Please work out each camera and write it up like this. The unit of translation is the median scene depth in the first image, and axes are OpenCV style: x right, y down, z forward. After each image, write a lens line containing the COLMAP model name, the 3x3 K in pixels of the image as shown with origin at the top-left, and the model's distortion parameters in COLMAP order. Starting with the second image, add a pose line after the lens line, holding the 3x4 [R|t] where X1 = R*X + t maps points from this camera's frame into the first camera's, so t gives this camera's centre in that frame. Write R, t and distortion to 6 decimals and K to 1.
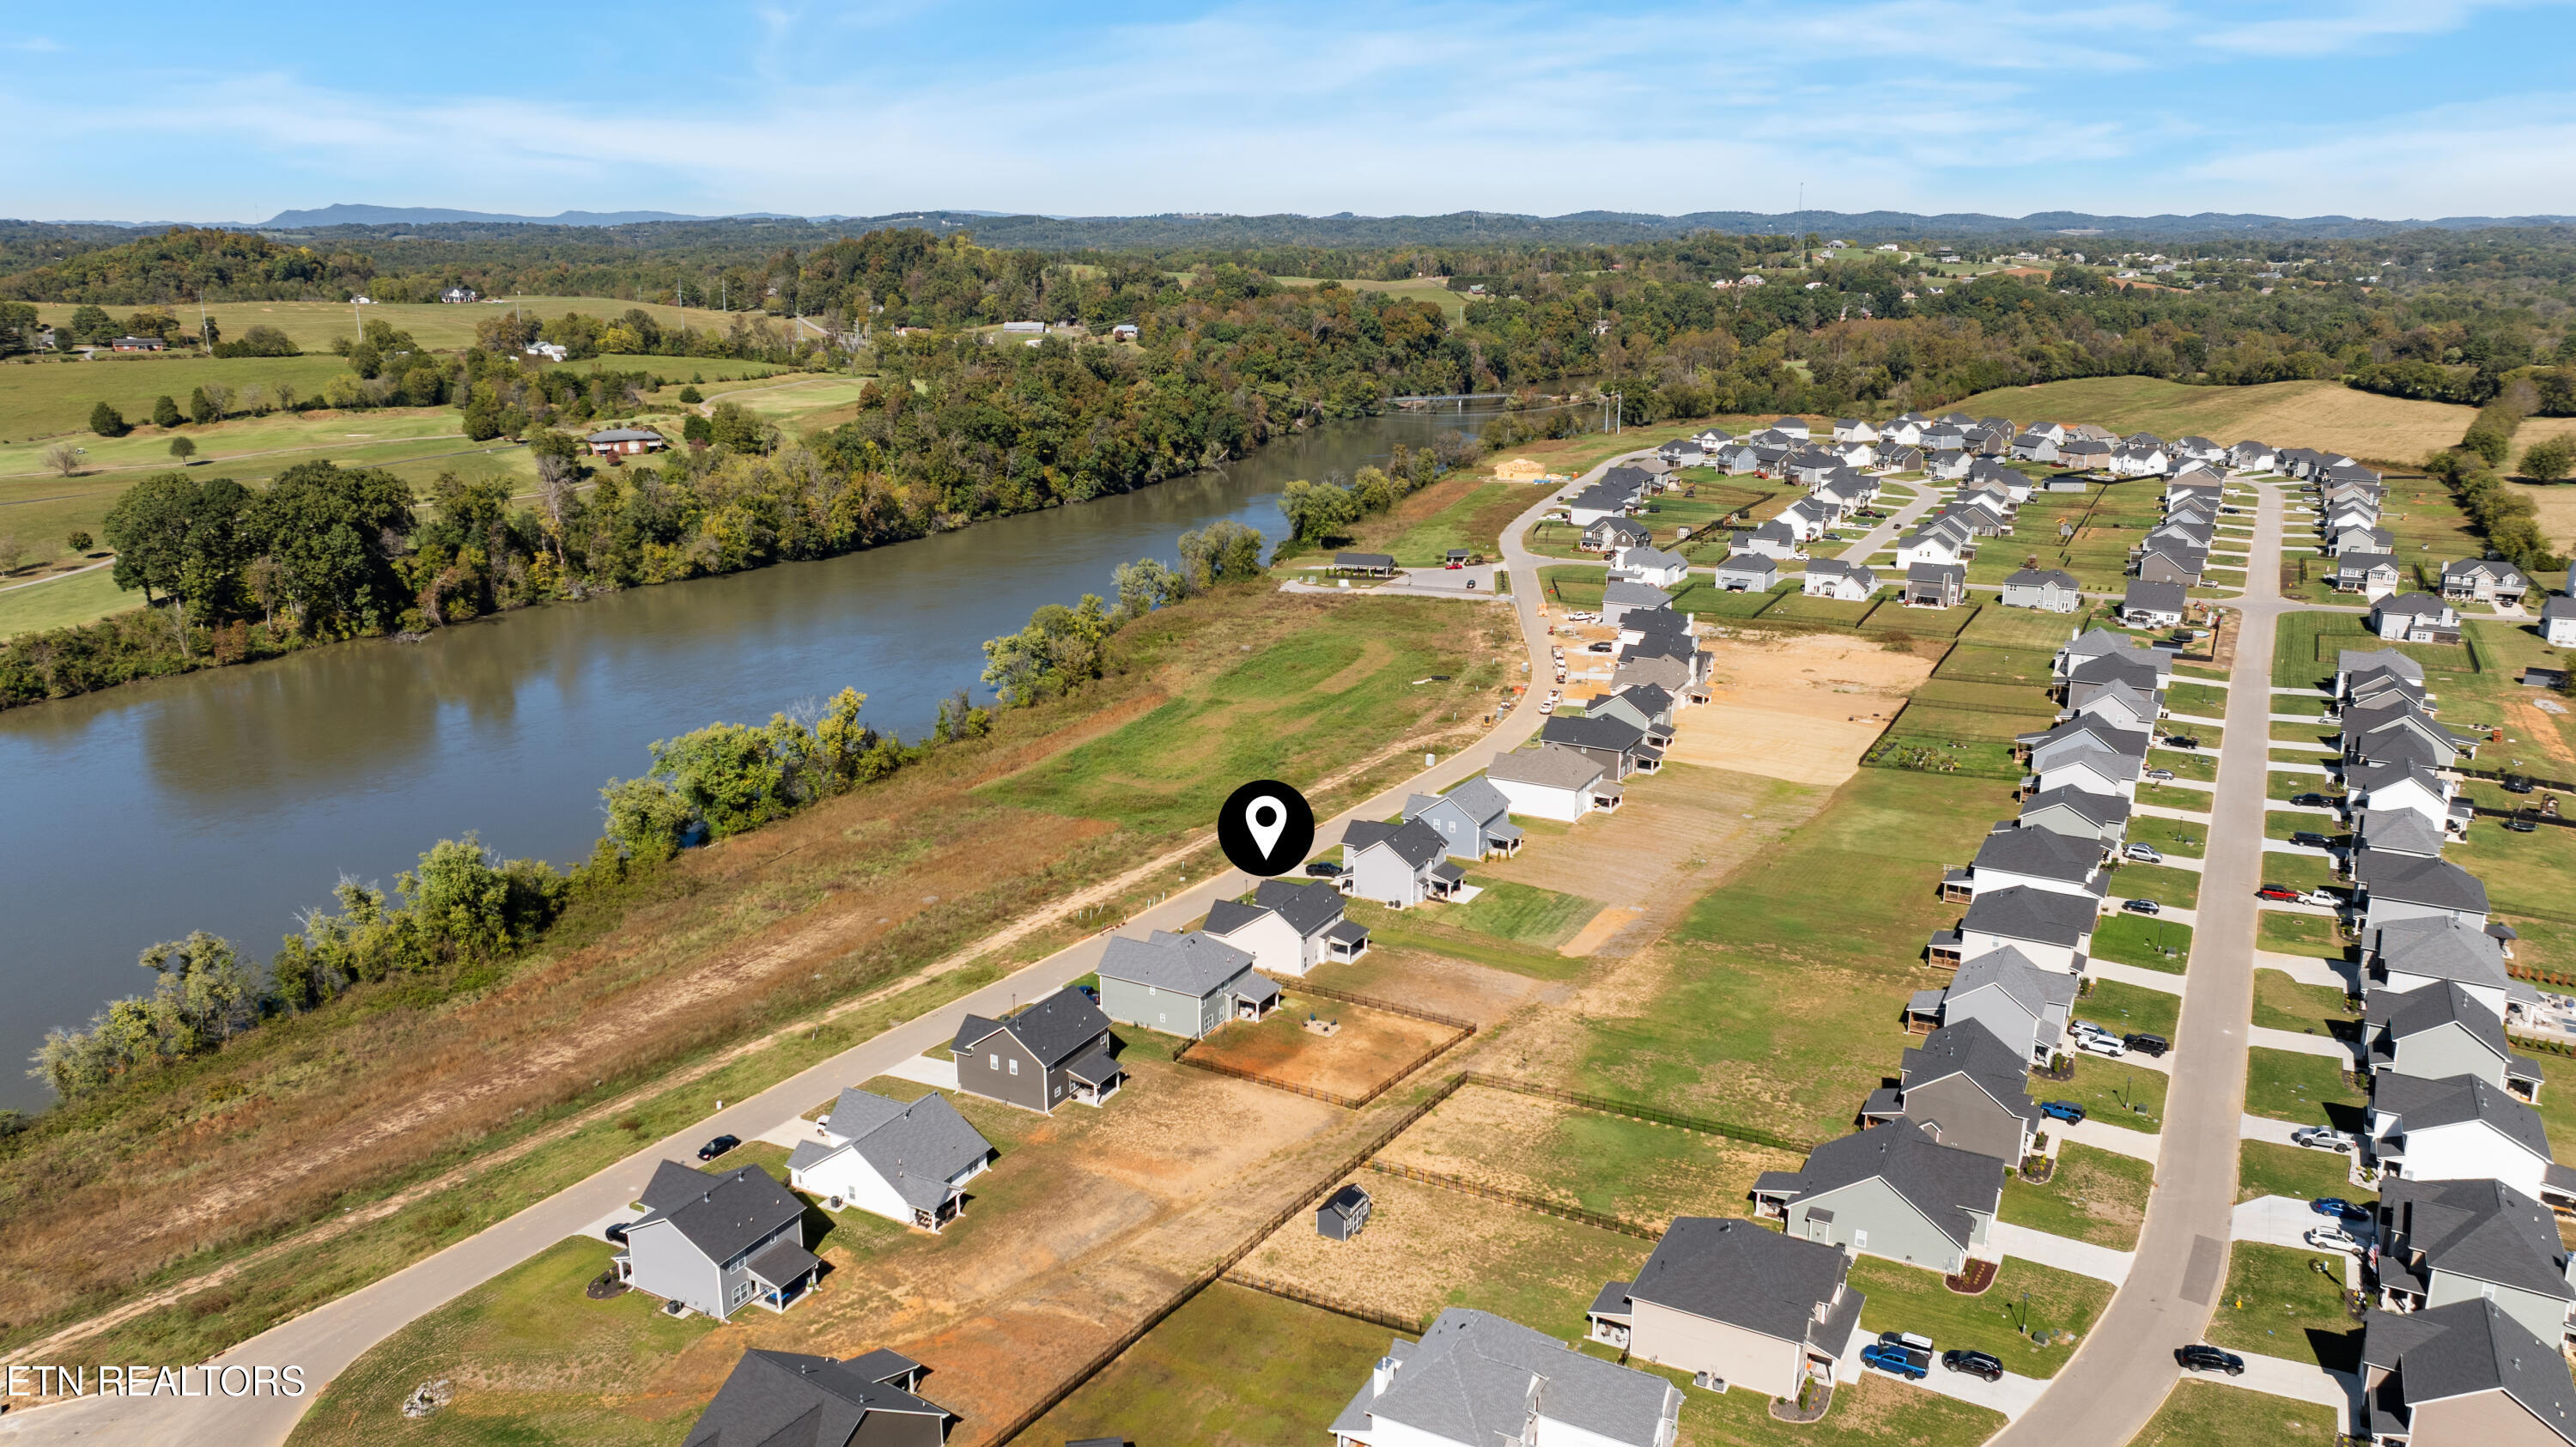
lens RADIAL K [[1814.4, 0, 1288.0], [0, 1814.4, 723.5], [0, 0, 1]] dist [-0.013354, -0.001383]
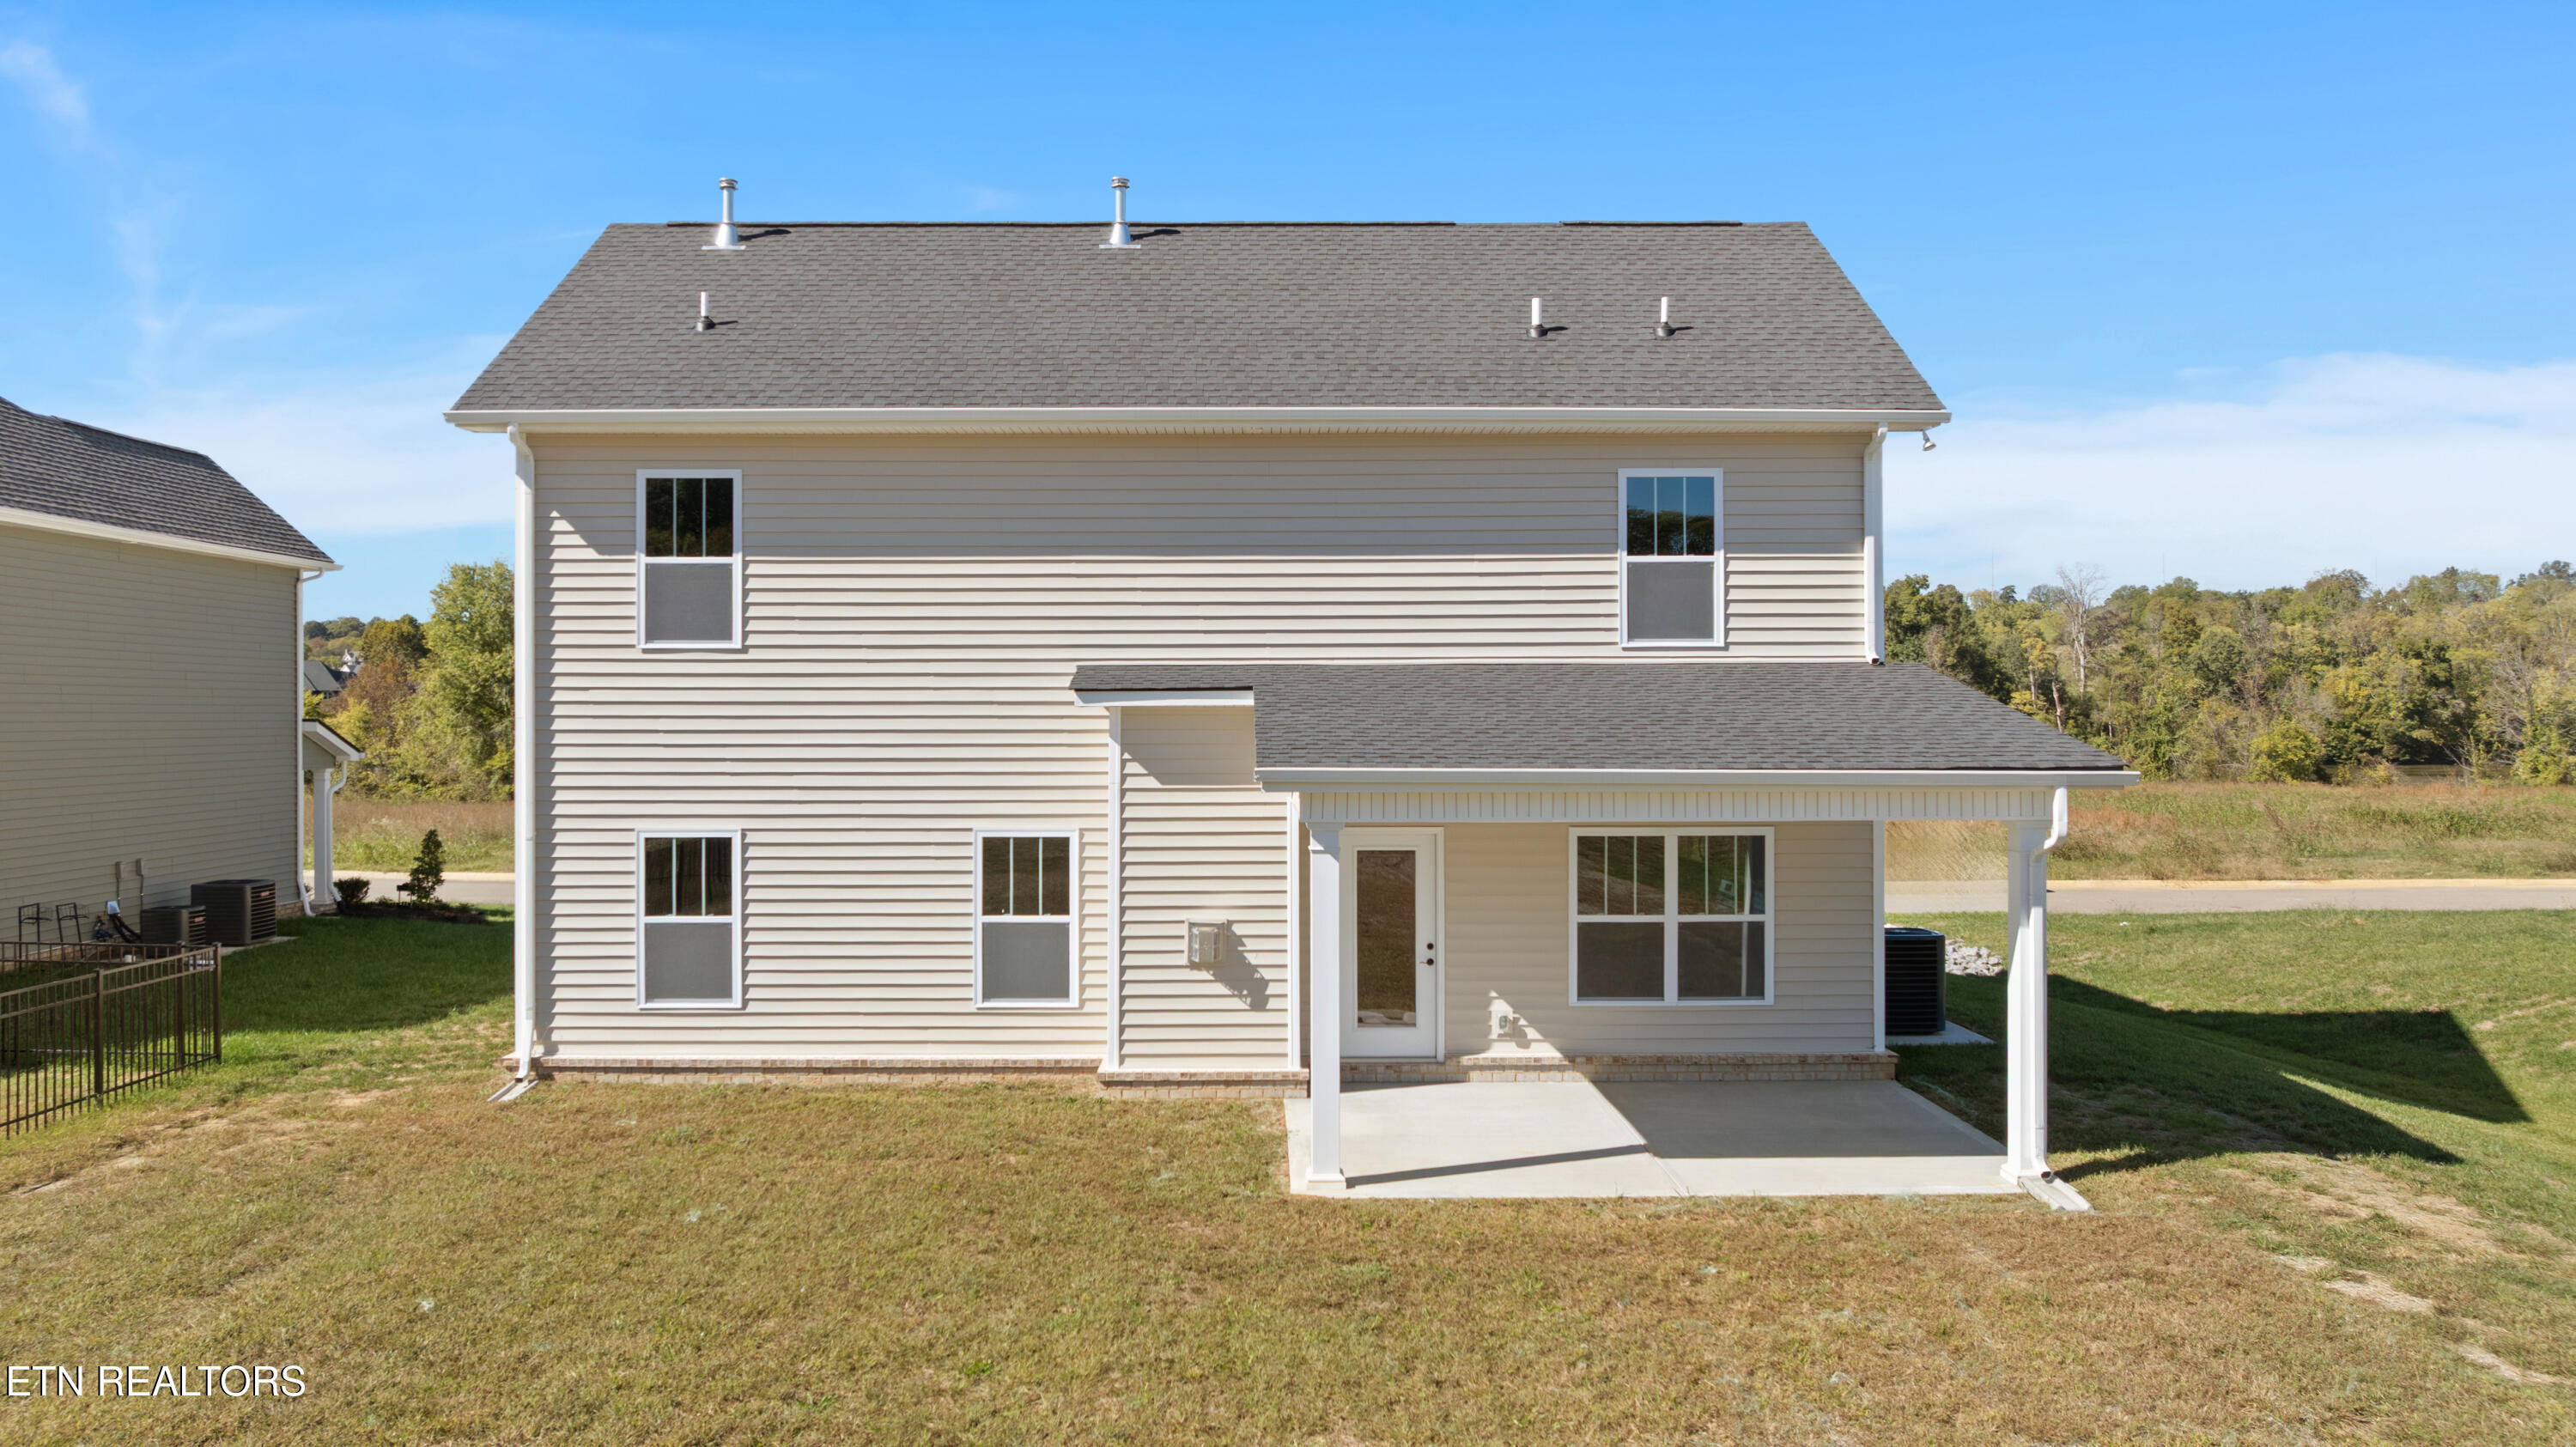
lens RADIAL K [[1846.5, 0, 1274.1], [0, 1846.5, 717.3], [0, 0, 1]] dist [-0.012331, 0.000156]
pose [[0.485289, 0.000498, -0.874354, 0.060399], [-0.229430, 0.965032, -0.126790, 0.095517], [0.843716, 0.262133, 0.468434, 0.731528]]
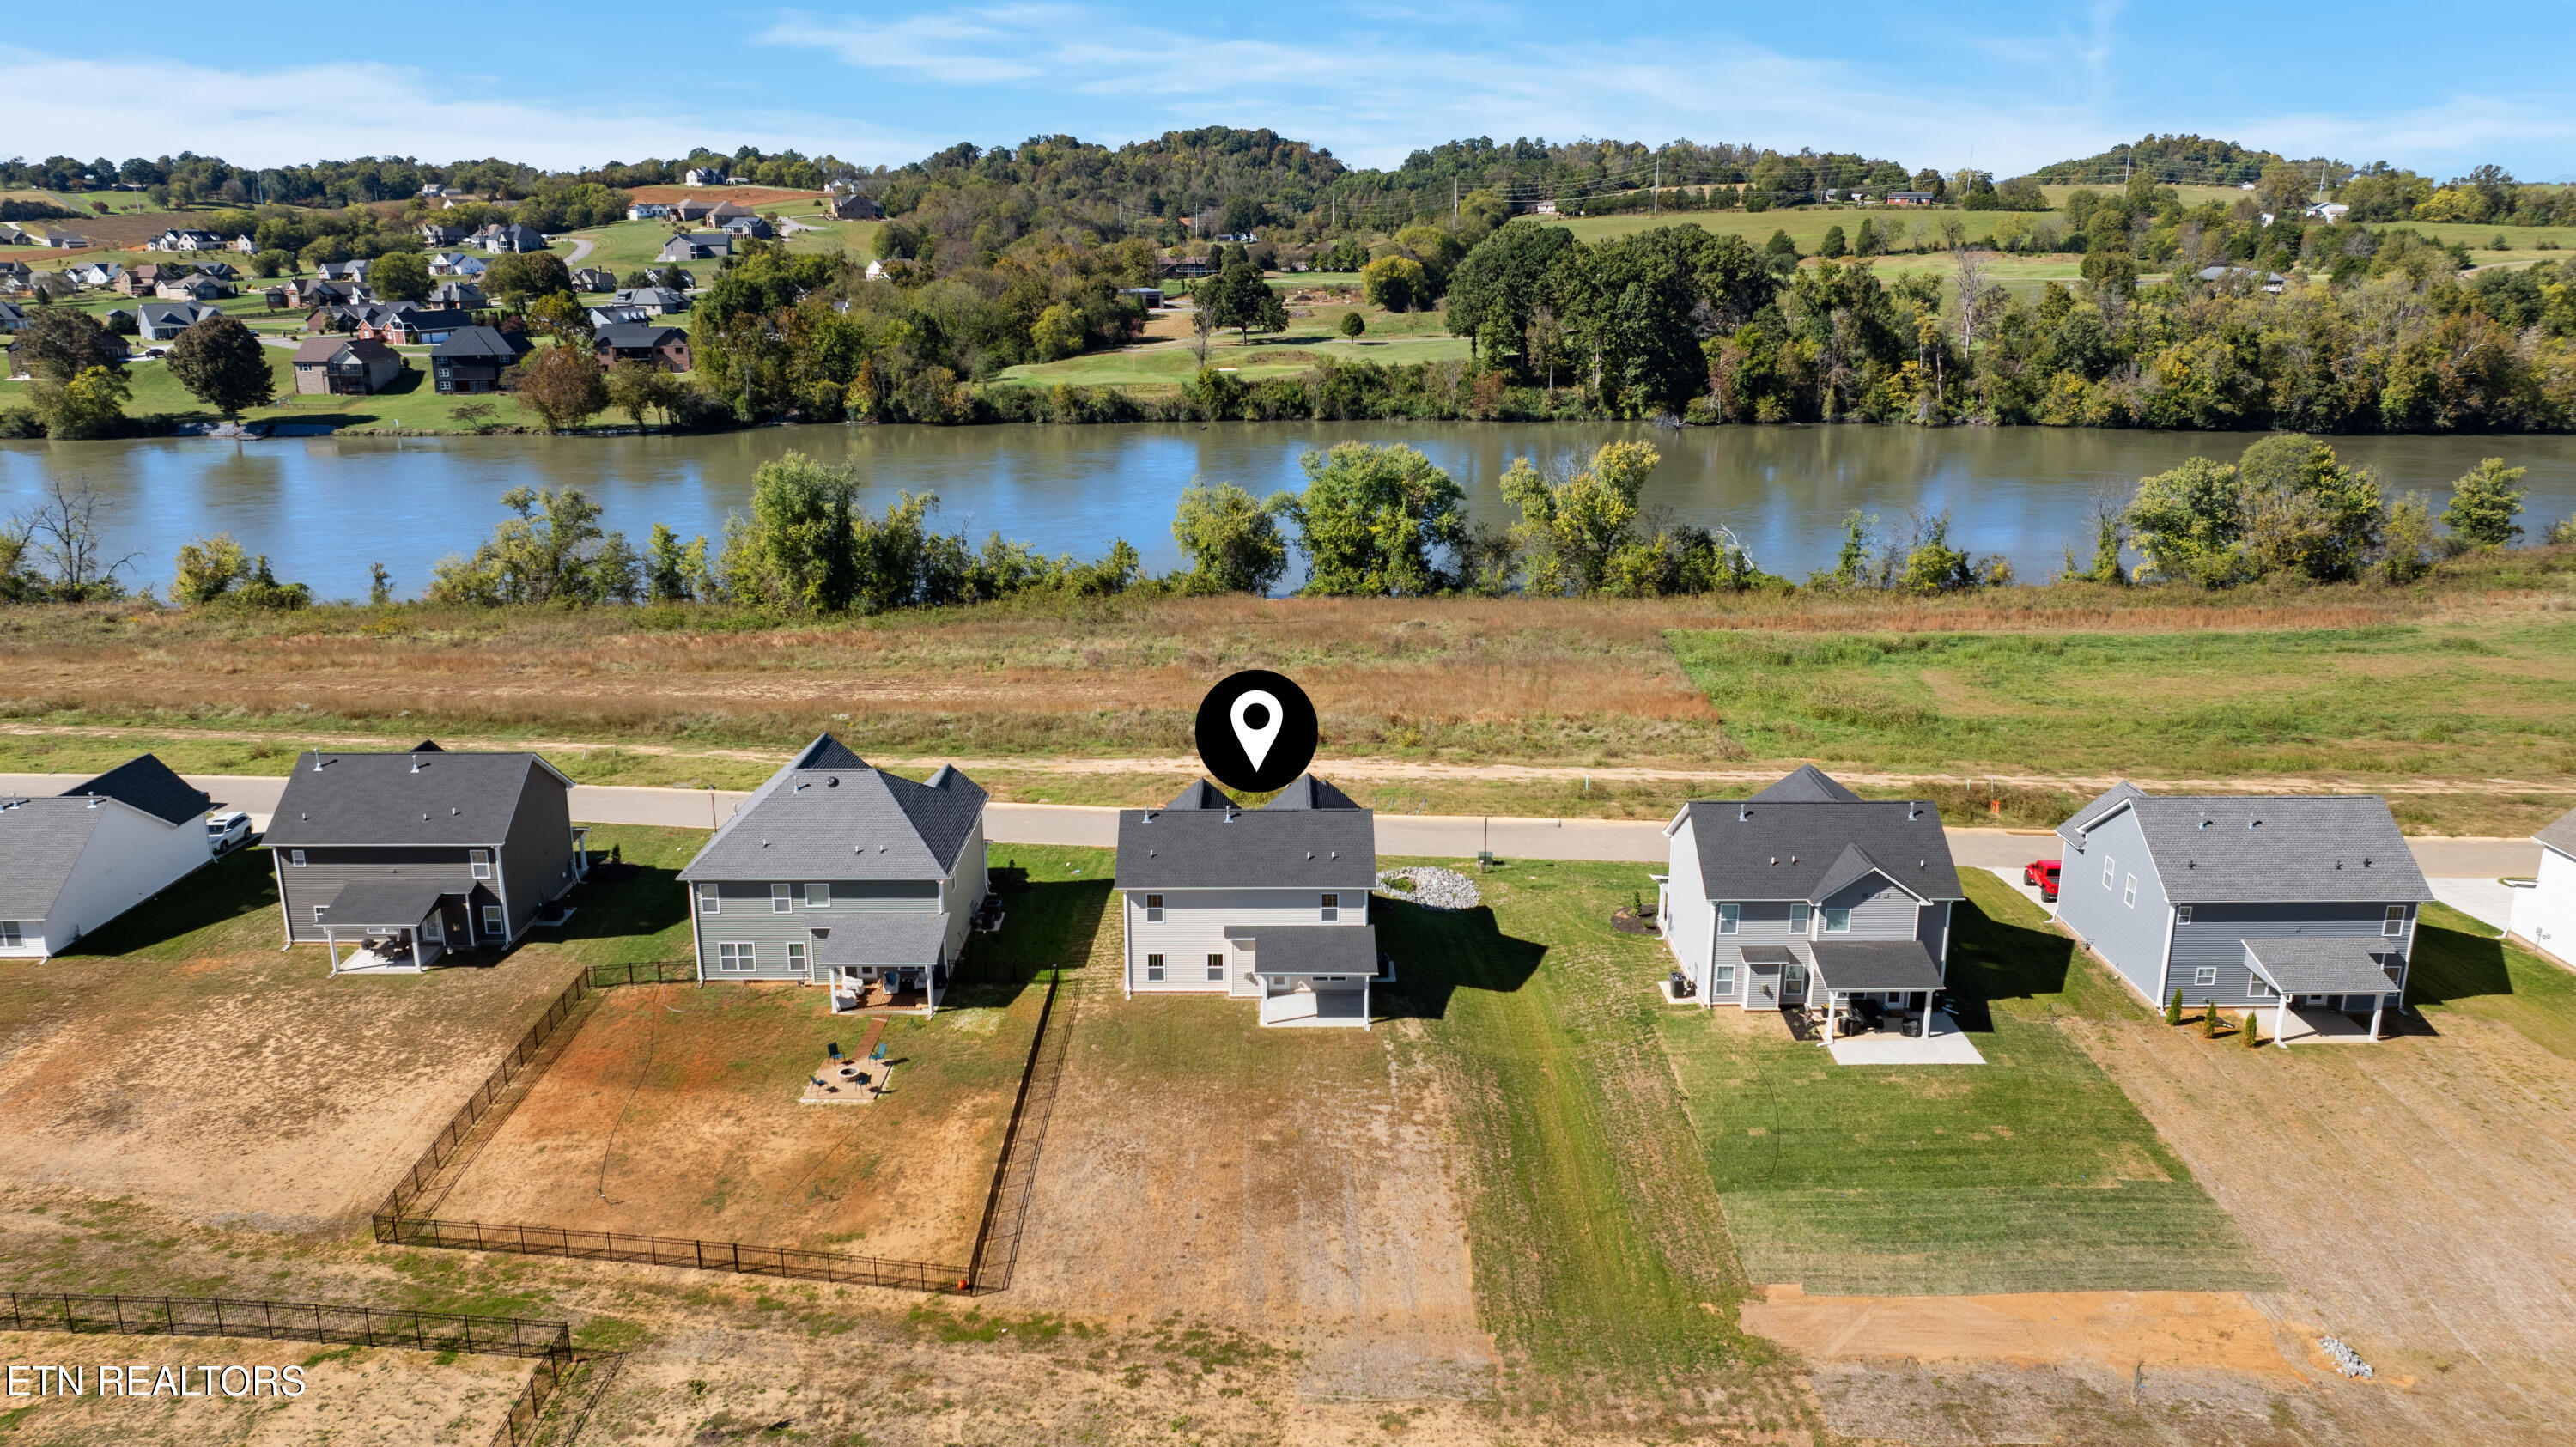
lens RADIAL K [[1814.4, 0, 1288.0], [0, 1814.4, 723.5], [0, 0, 1]] dist [-0.013354, -0.001383]
pose [[0.479448, 0.238069, -0.844661, 0.254023], [-0.230977, 0.962796, 0.140258, 0.014639], [0.846628, 0.127851, 0.516599, 0.605721]]
